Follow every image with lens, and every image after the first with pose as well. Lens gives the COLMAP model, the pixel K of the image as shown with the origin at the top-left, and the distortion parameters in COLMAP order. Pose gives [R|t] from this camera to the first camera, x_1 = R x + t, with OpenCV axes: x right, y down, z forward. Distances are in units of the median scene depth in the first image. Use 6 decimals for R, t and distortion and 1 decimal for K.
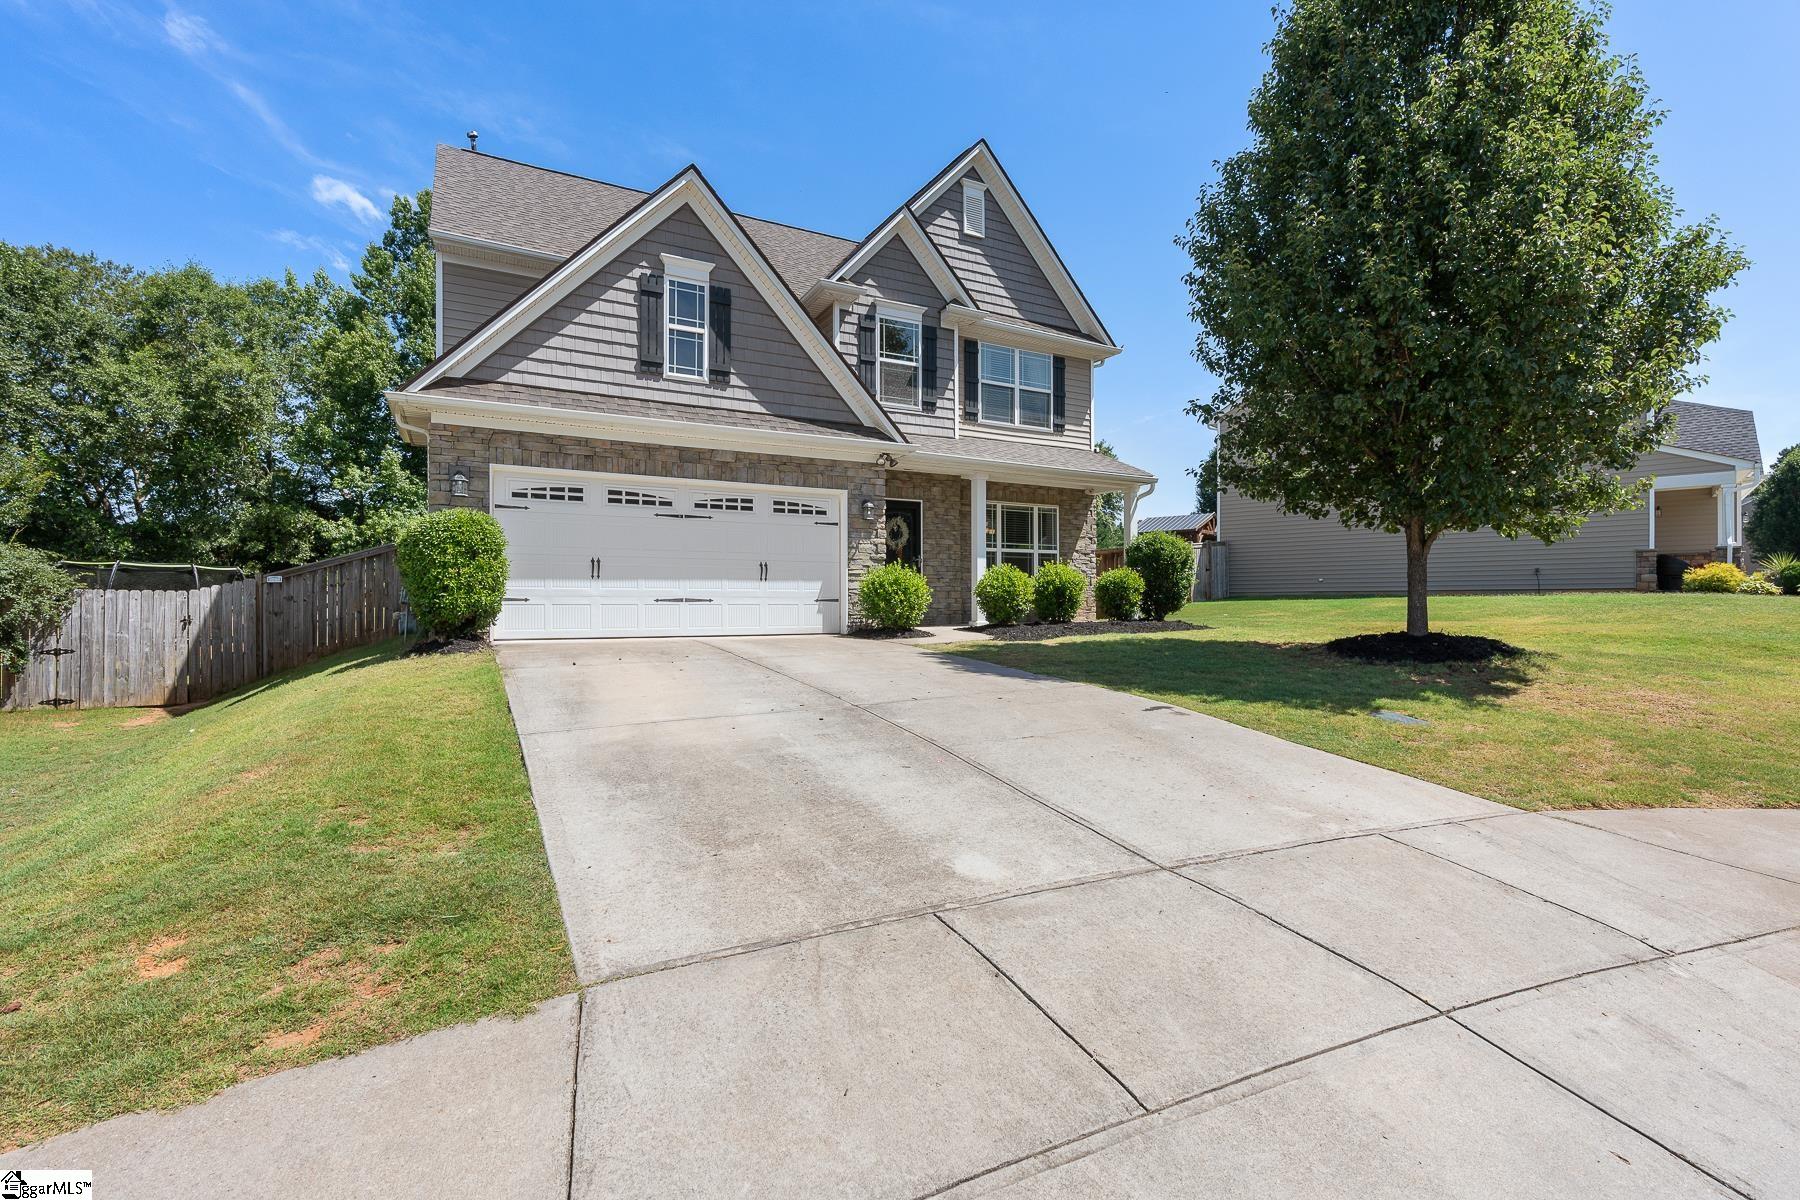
lens RADIAL K [[823.4, 0, 884.0], [0, 823.4, 608.5], [0, 0, 1]] dist [-0.001342, 0.001288]
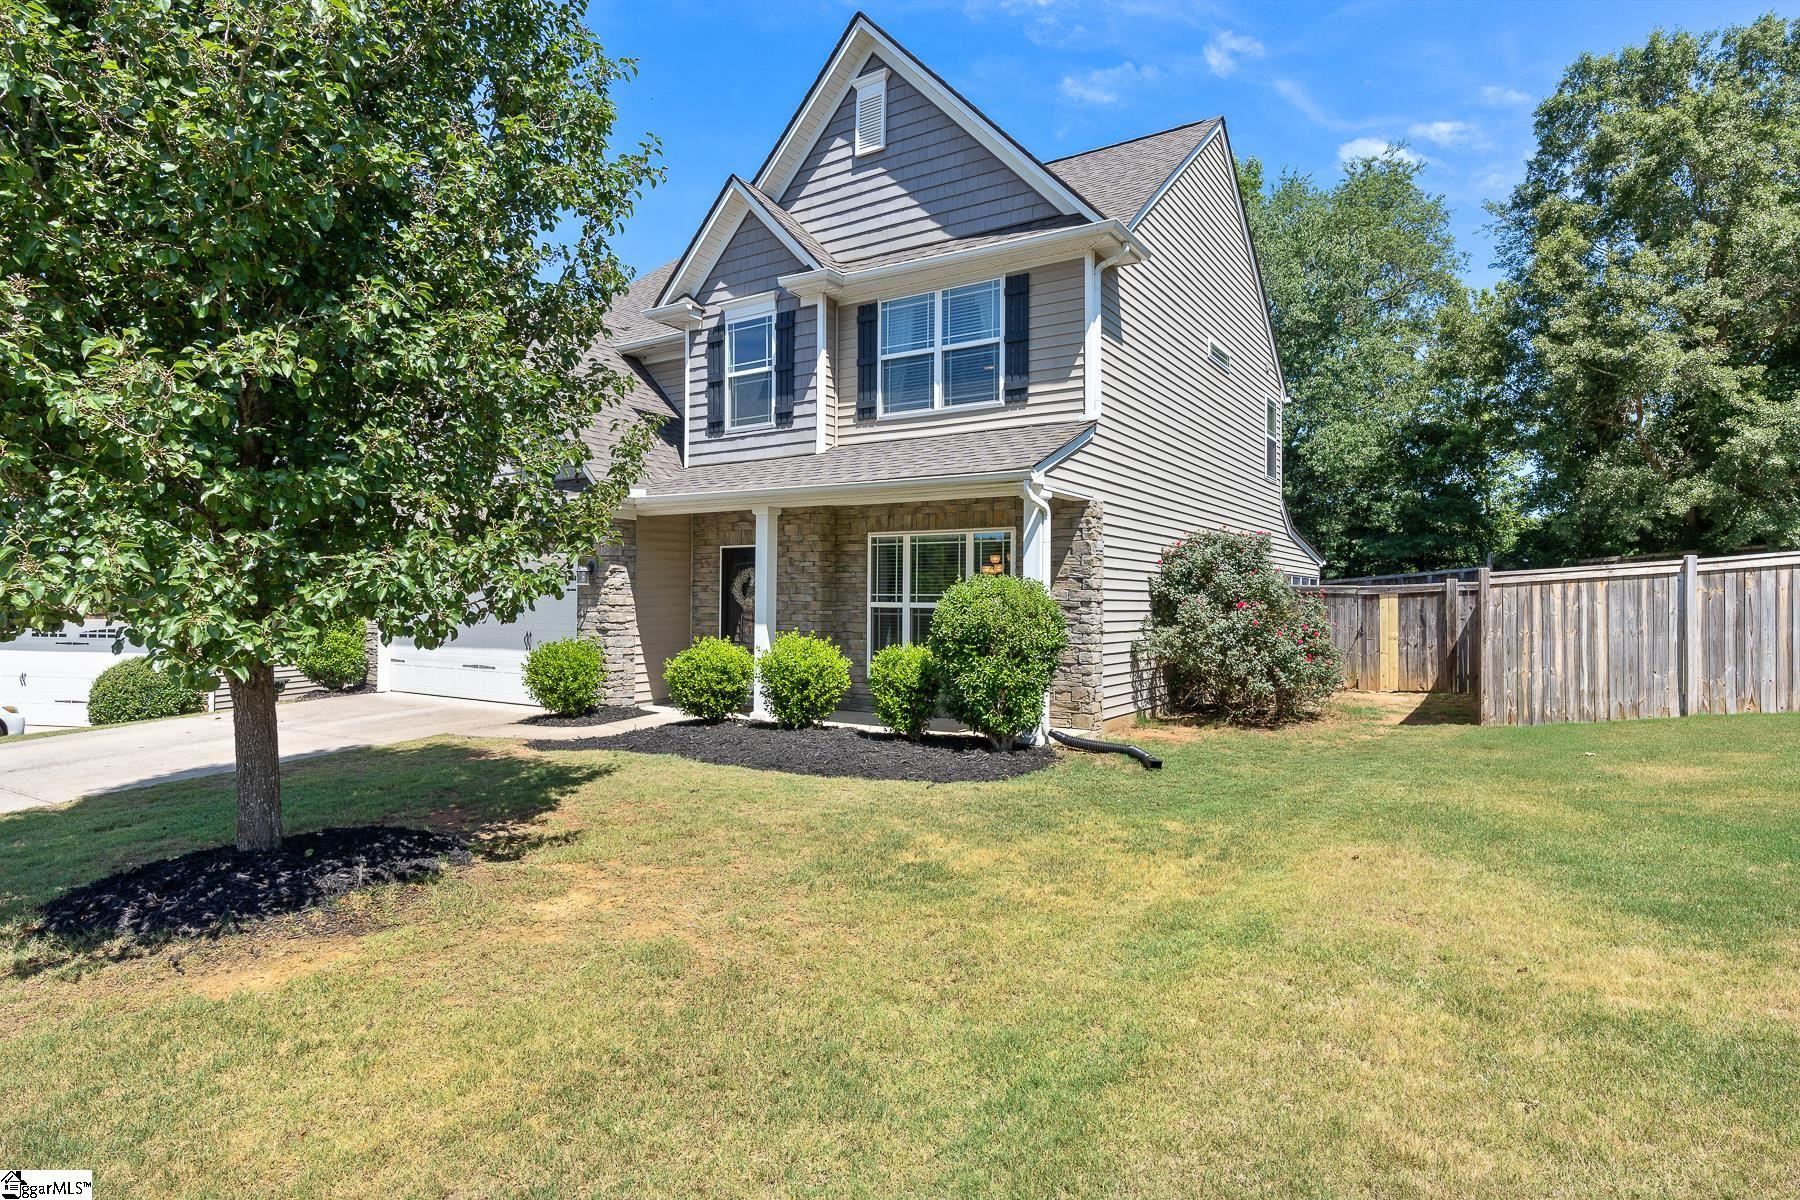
lens RADIAL K [[986.9, 0, 905.5], [0, 986.9, 596.7], [0, 0, 1]] dist [-0.002374, 0.000042]
pose [[0.461552, 0.005811, -0.887094, 0.956852], [-0.012164, 0.999926, 0.000221, -0.088184], [0.887030, 0.010689, 0.461588, 0.719094]]
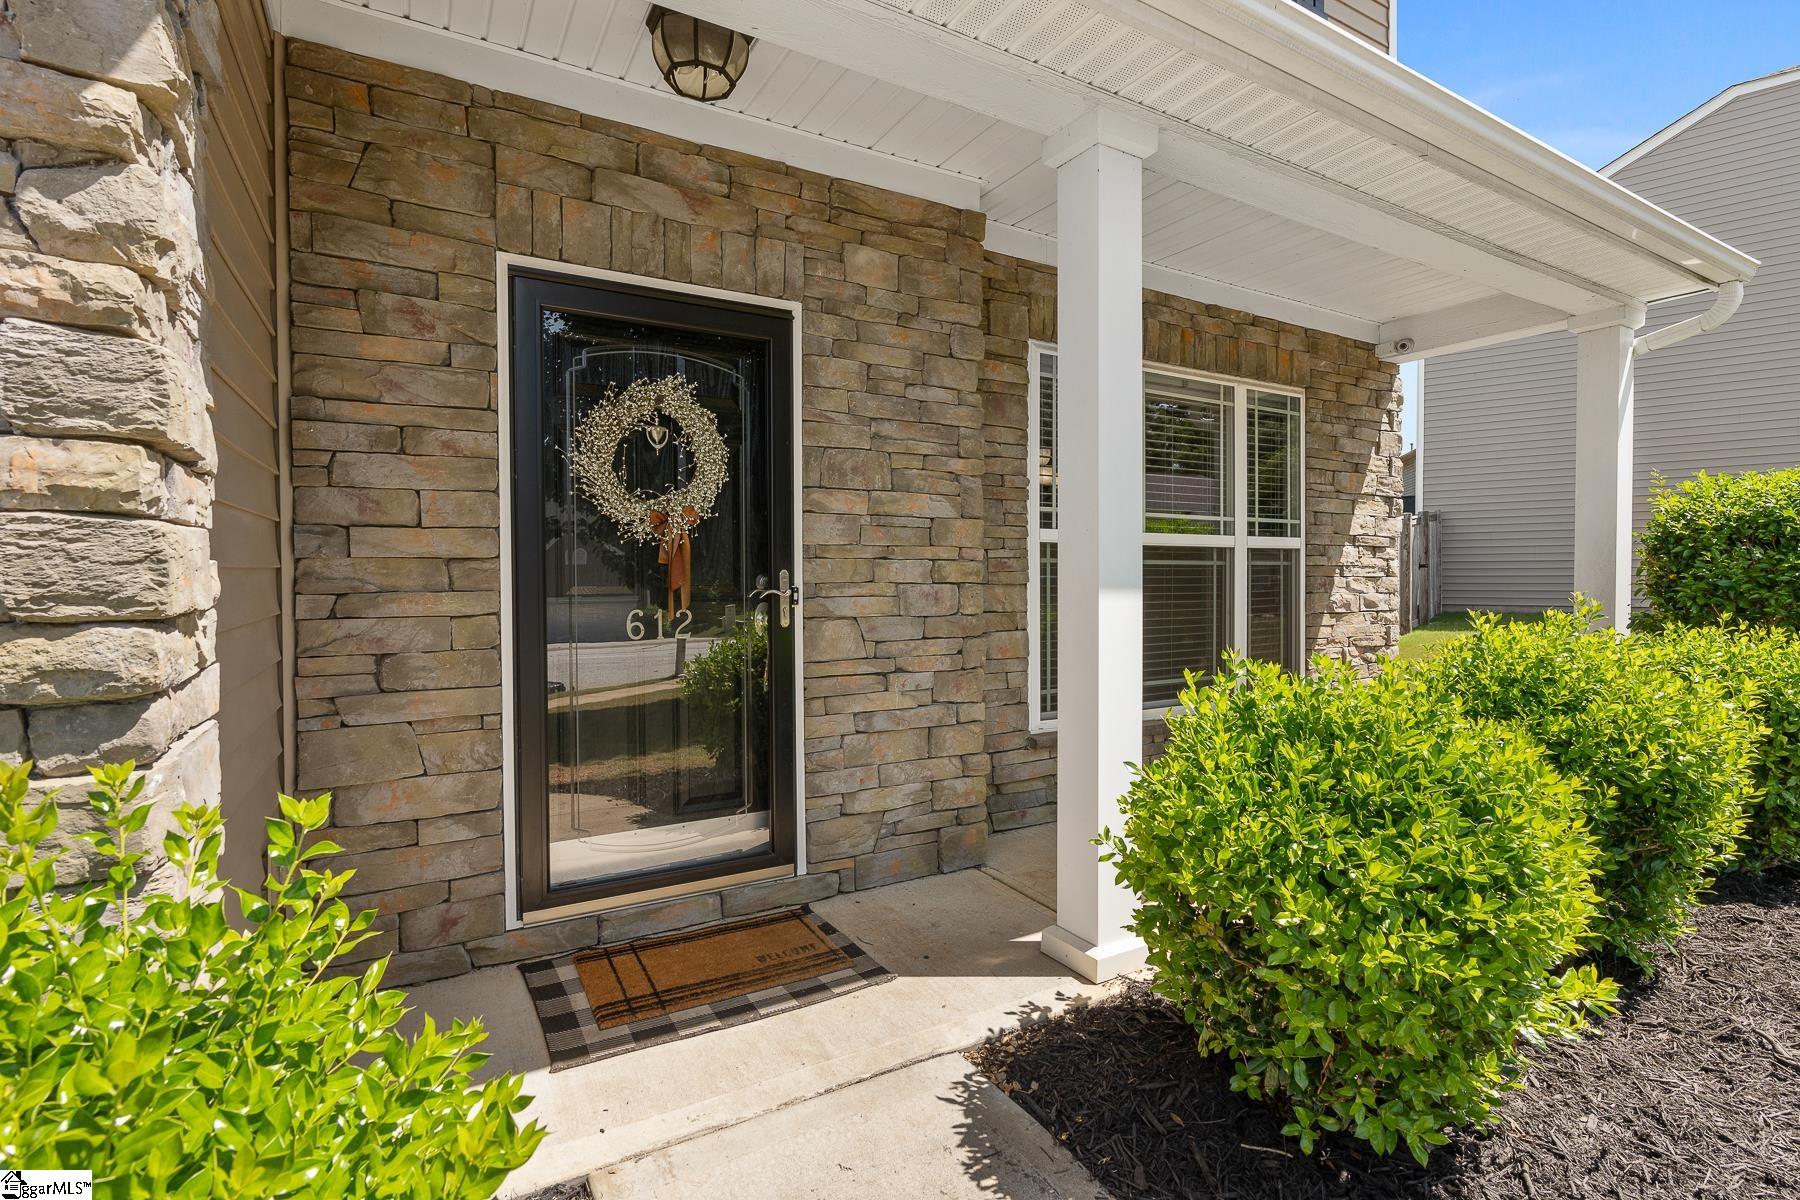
lens RADIAL K [[846.7, 0, 901.1], [0, 846.7, 584.4], [0, 0, 1]] dist [-0.002899, 0.000143]
pose [[0.999926, 0.000309, 0.012157, 0.072728], [-0.000318, 1.000000, 0.000726, -0.064016], [-0.012157, -0.000730, 0.999926, 0.826668]]
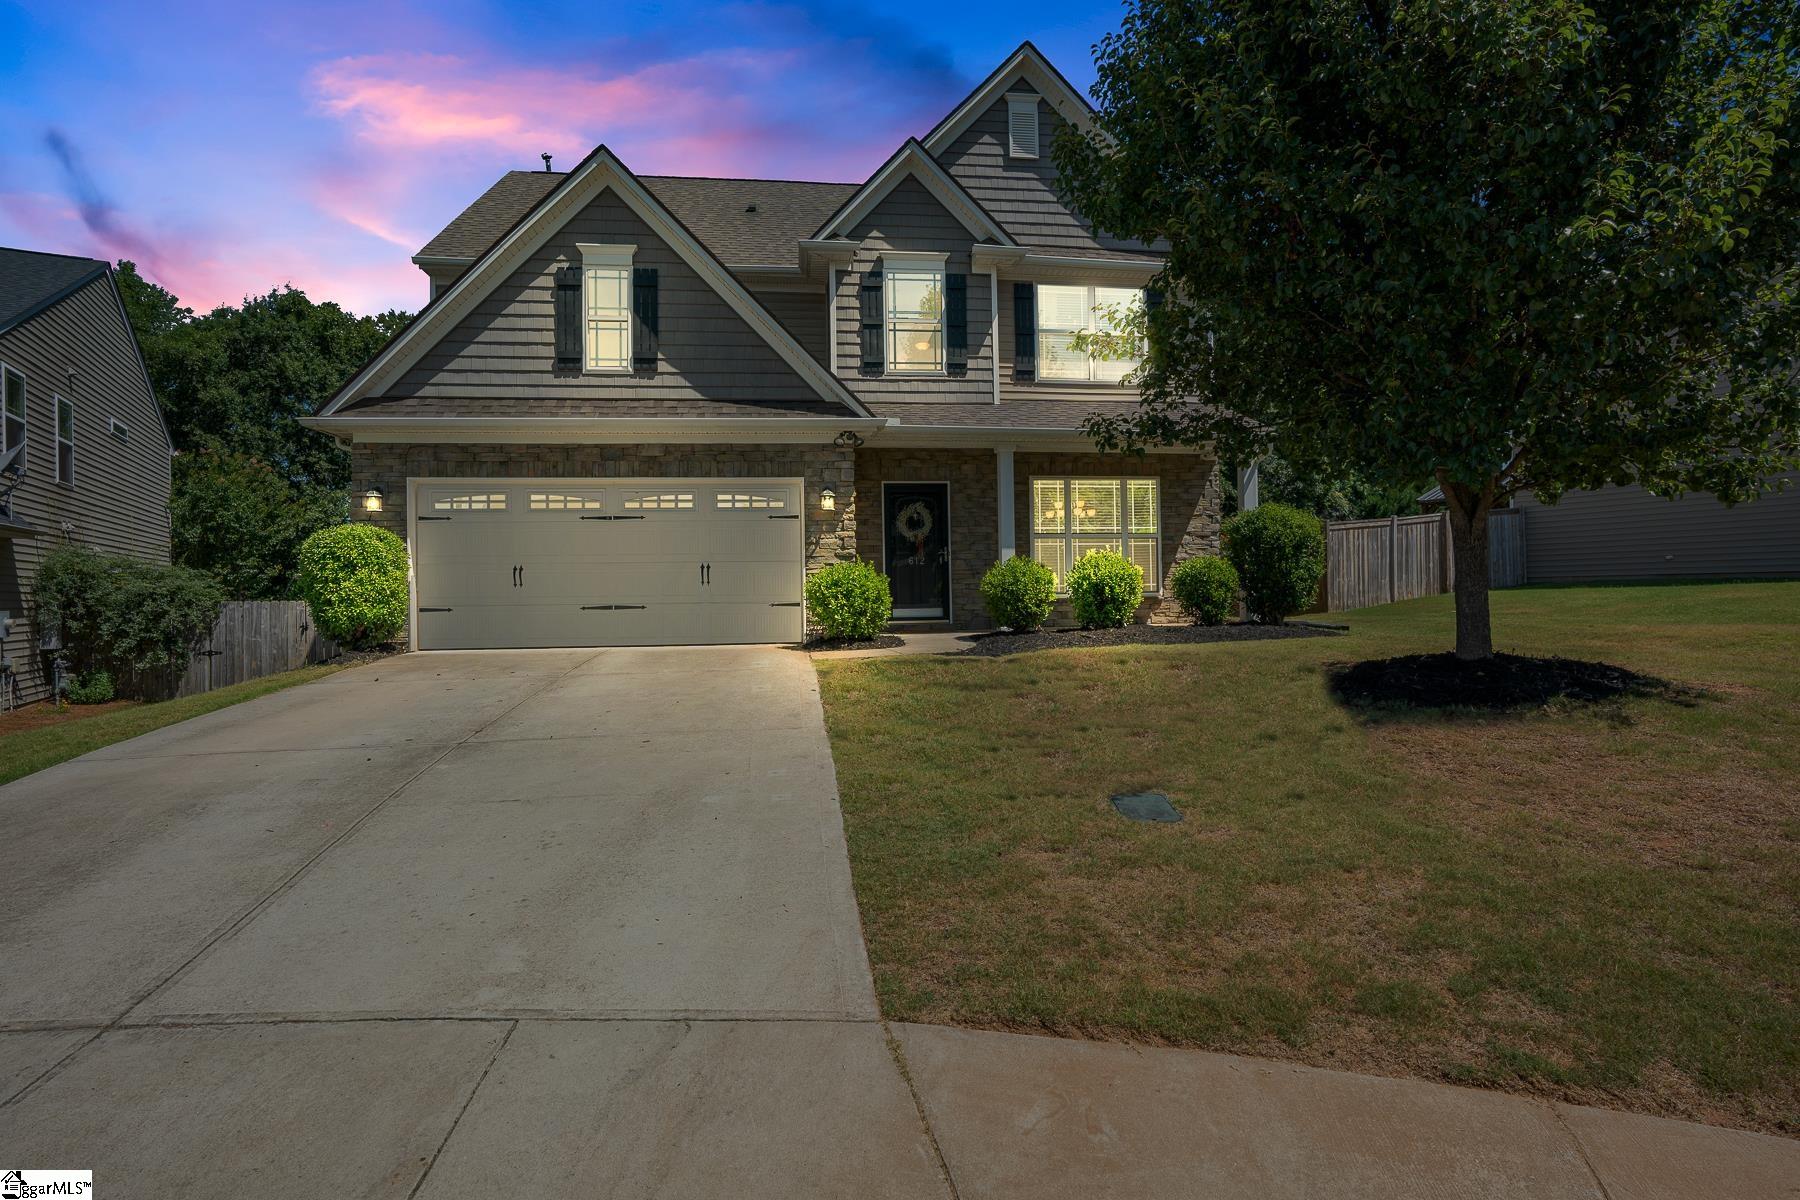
lens RADIAL K [[885.4, 0, 902.8], [0, 885.4, 590.4], [0, 0, 1]] dist [-0.033246, 0.005276]
pose [[0.930658, -0.014553, -0.365602, 0.346565], [0.011742, 0.999882, -0.009910, -0.012744], [0.365703, 0.004930, 0.930719, 0.153037]]
